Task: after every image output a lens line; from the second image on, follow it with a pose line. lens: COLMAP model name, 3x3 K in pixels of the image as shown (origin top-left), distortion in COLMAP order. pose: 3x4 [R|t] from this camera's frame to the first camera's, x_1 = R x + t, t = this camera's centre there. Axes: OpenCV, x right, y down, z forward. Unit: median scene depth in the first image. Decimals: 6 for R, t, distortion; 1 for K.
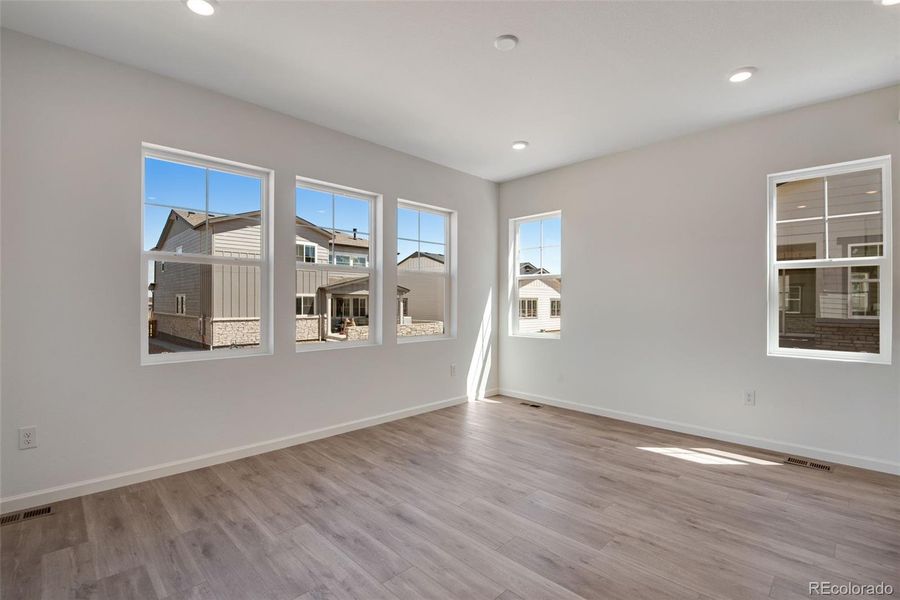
lens RADIAL K [[410.9, 0, 441.4], [0, 410.9, 301.6], [0, 0, 1]] dist [-0.002121, -0.012316]
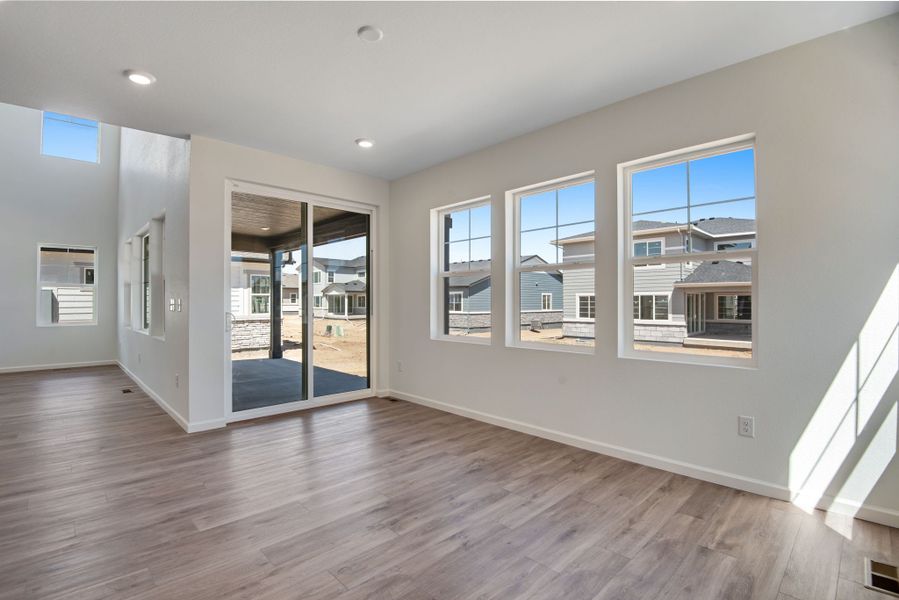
lens RADIAL K [[415.5, 0, 444.3], [0, 415.5, 303.0], [0, 0, 1]] dist [-0.031724, -0.000217]
pose [[-0.005307, 0.000163, -0.999986, 0.801204], [-0.000213, 1.000000, 0.000165, 0.002591], [0.999986, 0.000214, -0.005307, 0.840926]]
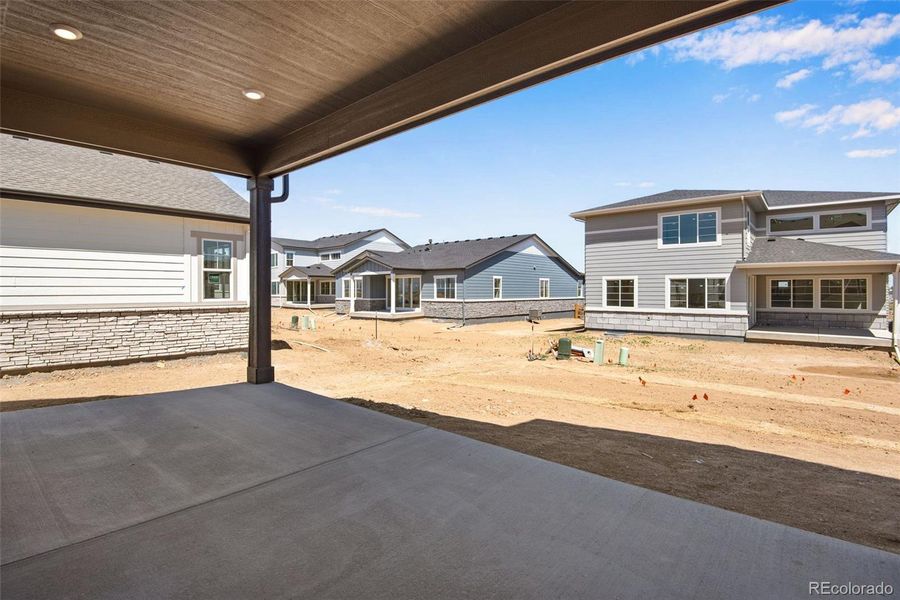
lens RADIAL K [[432.7, 0, 424.4], [0, 432.7, 288.4], [0, 0, 1]] dist [-0.036283, -0.001057]
pose [[0.053737, -0.008018, -0.998523, -0.551307], [-0.001886, 0.999965, -0.008131, 0.066649], [0.998553, 0.002320, 0.053720, 0.124940]]
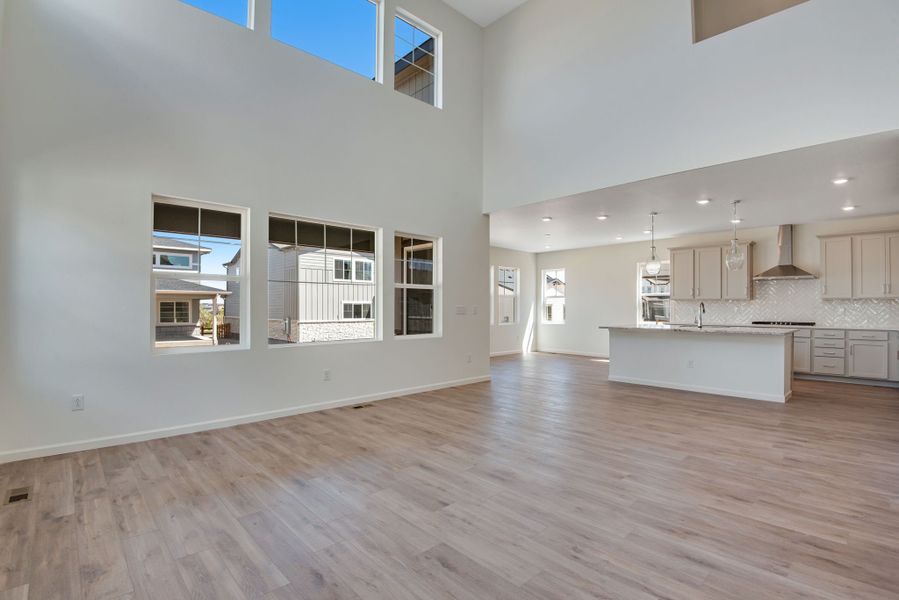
lens RADIAL K [[415.5, 0, 444.3], [0, 415.5, 303.0], [0, 0, 1]] dist [-0.031724, -0.000217]
pose [[0.999708, -0.002945, -0.023966, -0.456058], [0.002712, 0.999949, -0.009725, -0.005765], [0.023993, 0.009657, 0.999665, -1.854407]]
